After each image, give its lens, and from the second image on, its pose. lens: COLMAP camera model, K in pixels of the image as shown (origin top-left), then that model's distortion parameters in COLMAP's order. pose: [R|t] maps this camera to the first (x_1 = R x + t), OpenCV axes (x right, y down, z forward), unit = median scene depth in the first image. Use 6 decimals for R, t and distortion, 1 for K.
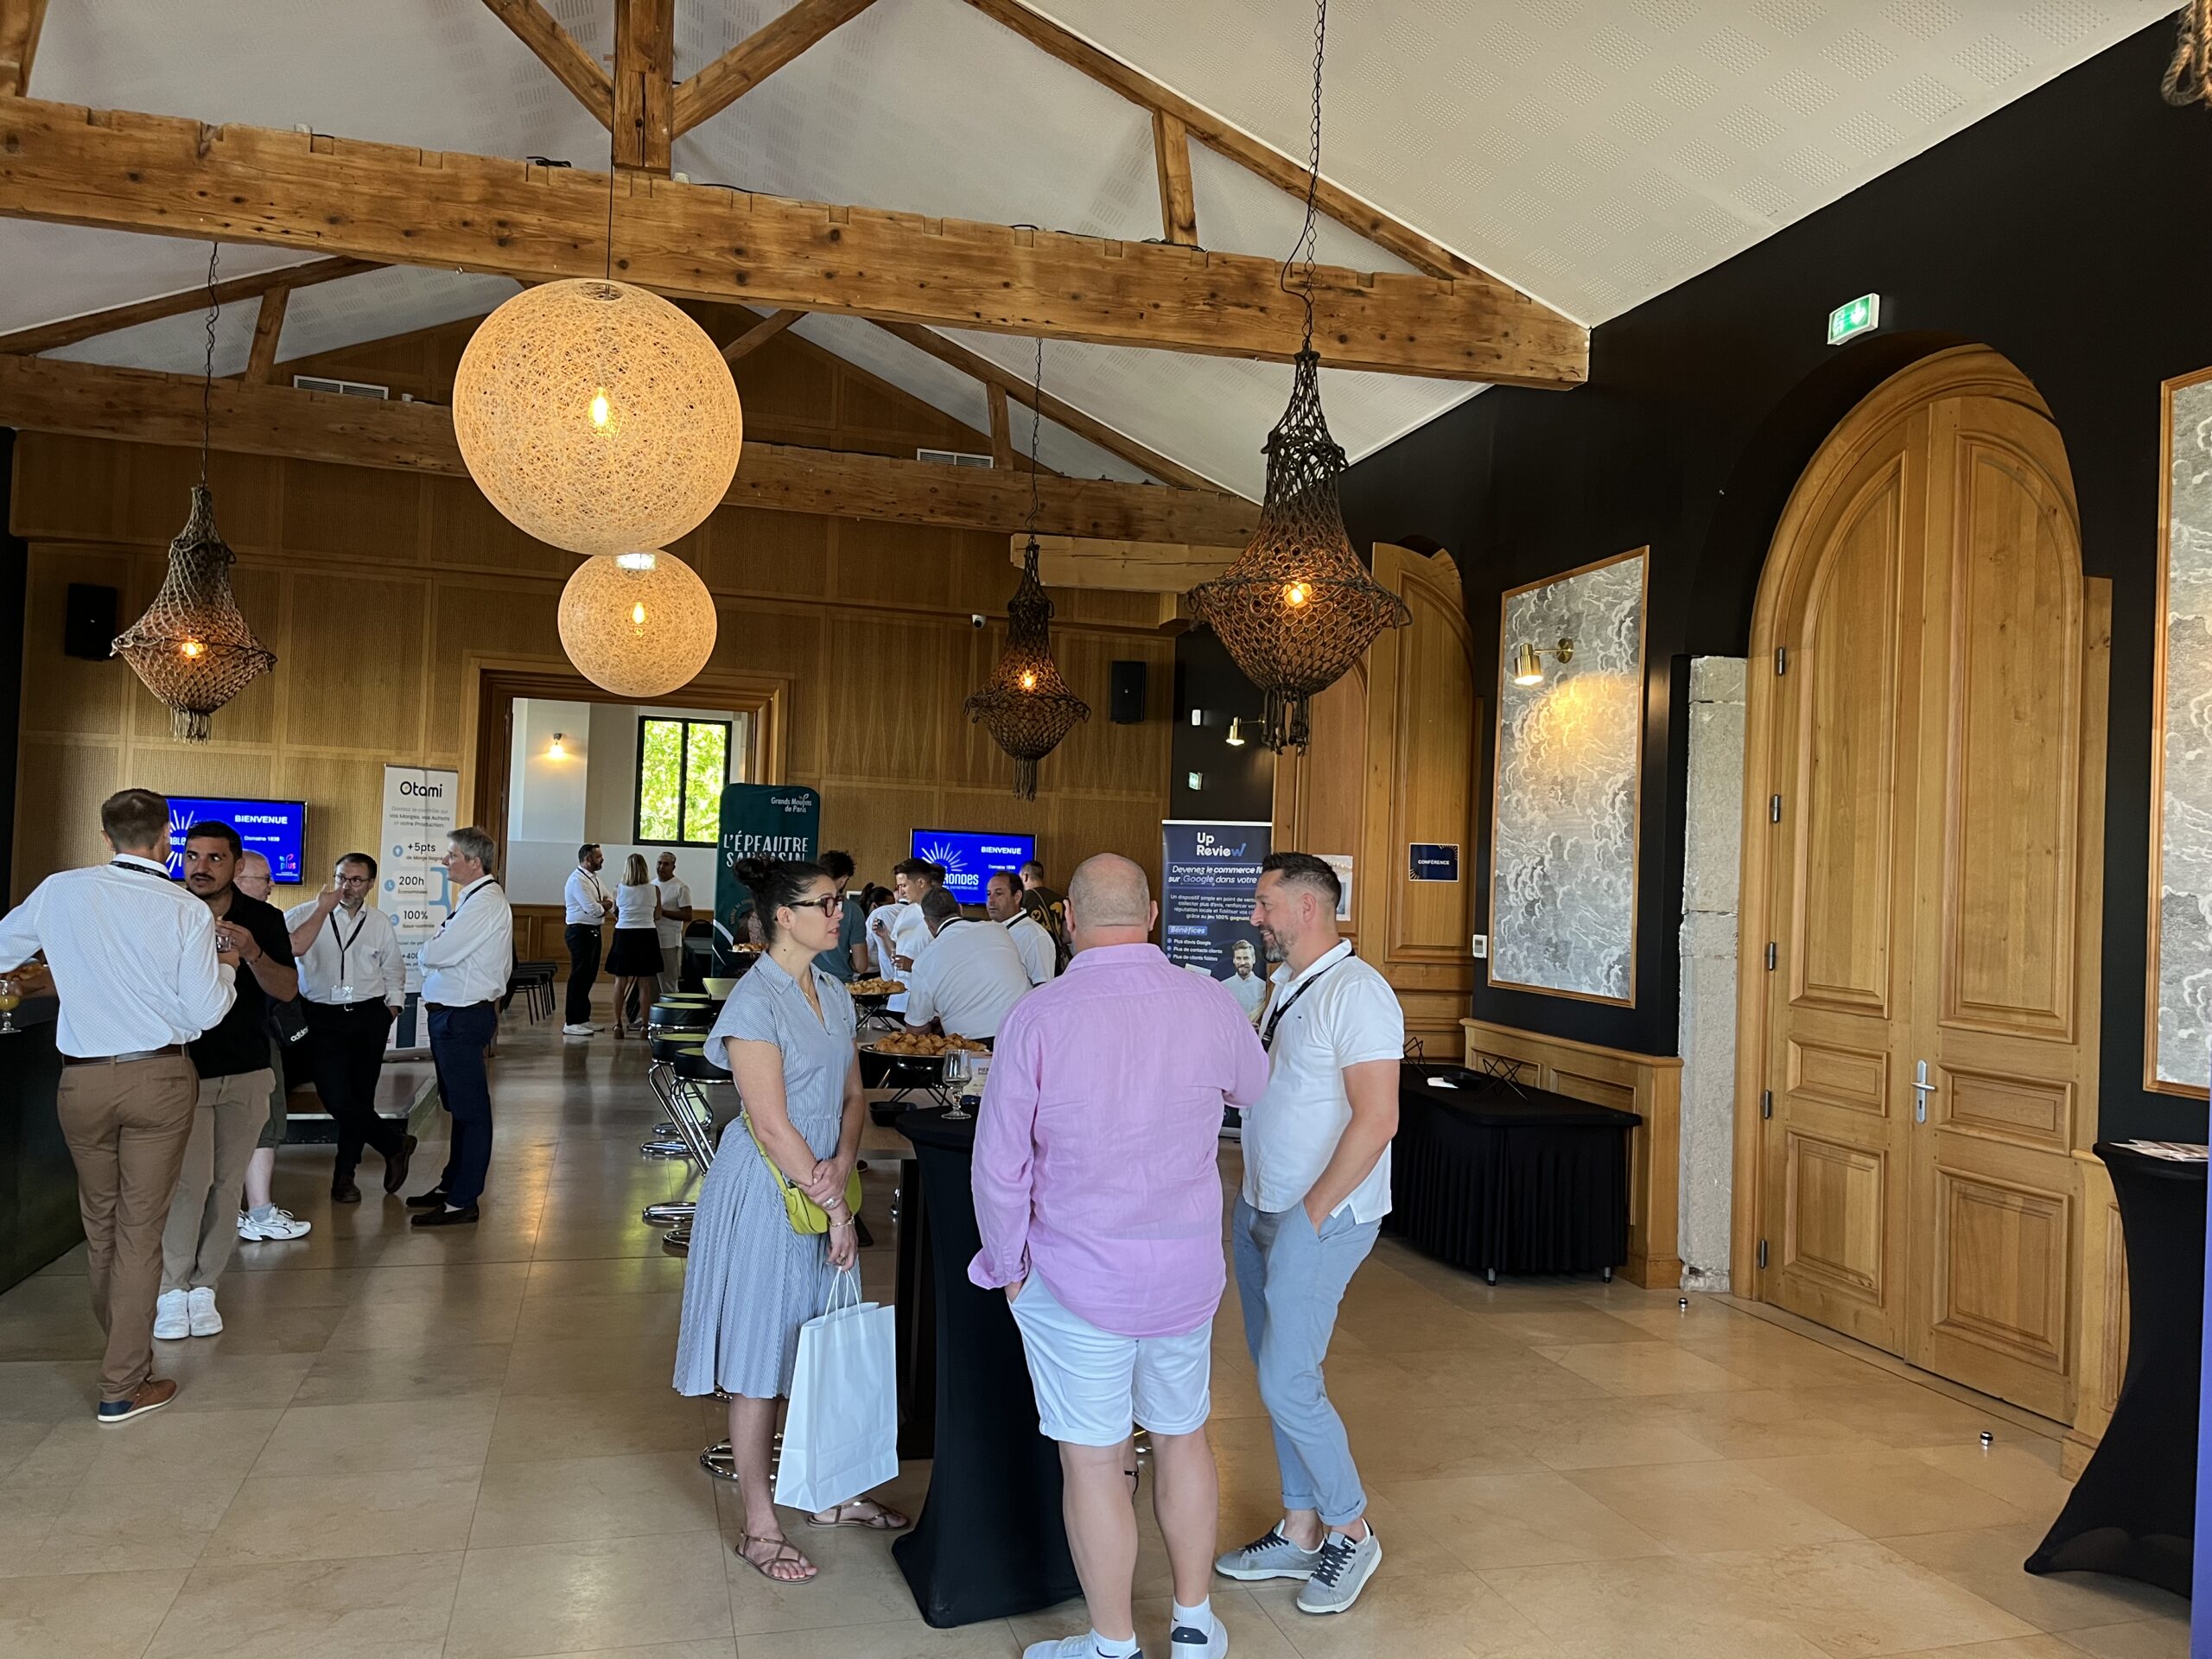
lens RADIAL K [[1658.7, 0, 1096.6], [0, 1658.7, 808.6], [0, 0, 1]] dist [0.068614, -0.092086]
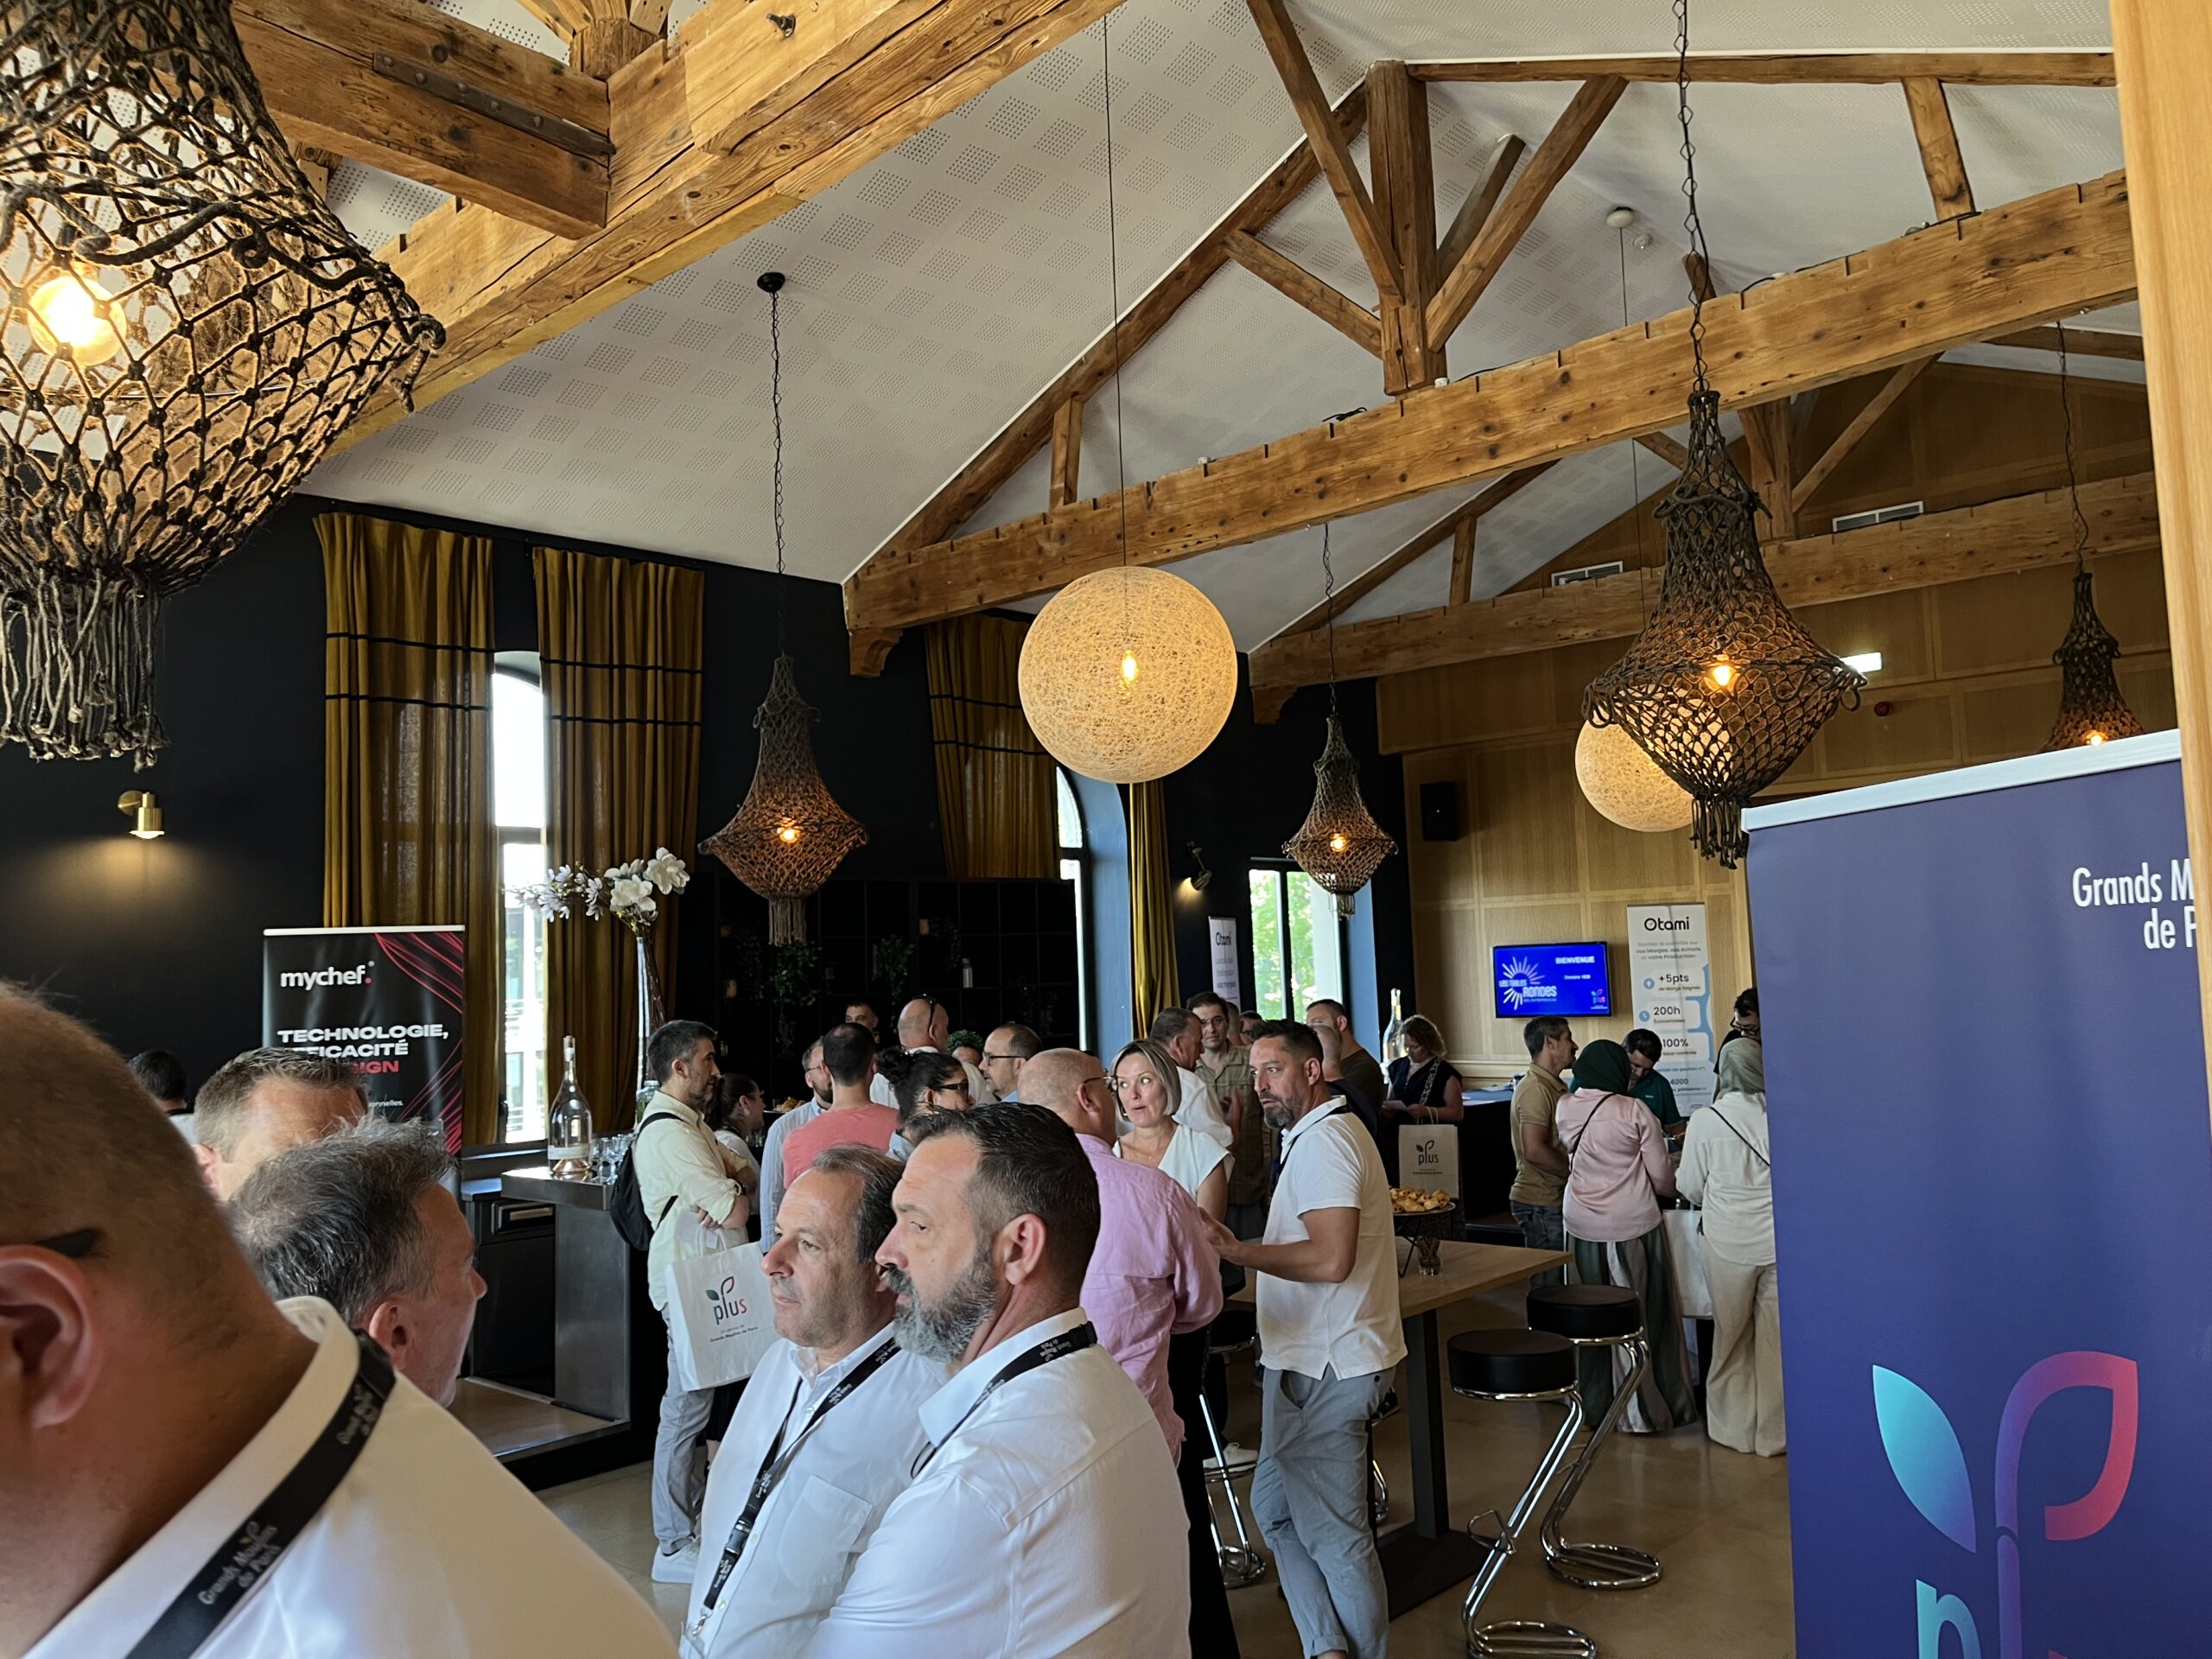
lens RADIAL K [[1658.7, 0, 1102.7], [0, 1658.7, 841.1], [0, 0, 1]] dist [0.068614, -0.092086]
pose [[0.523382, -0.123297, -0.843131, 0.351892], [0.085439, 0.992083, -0.092042, 0.003684], [0.847804, -0.023863, 0.529773, 0.147576]]
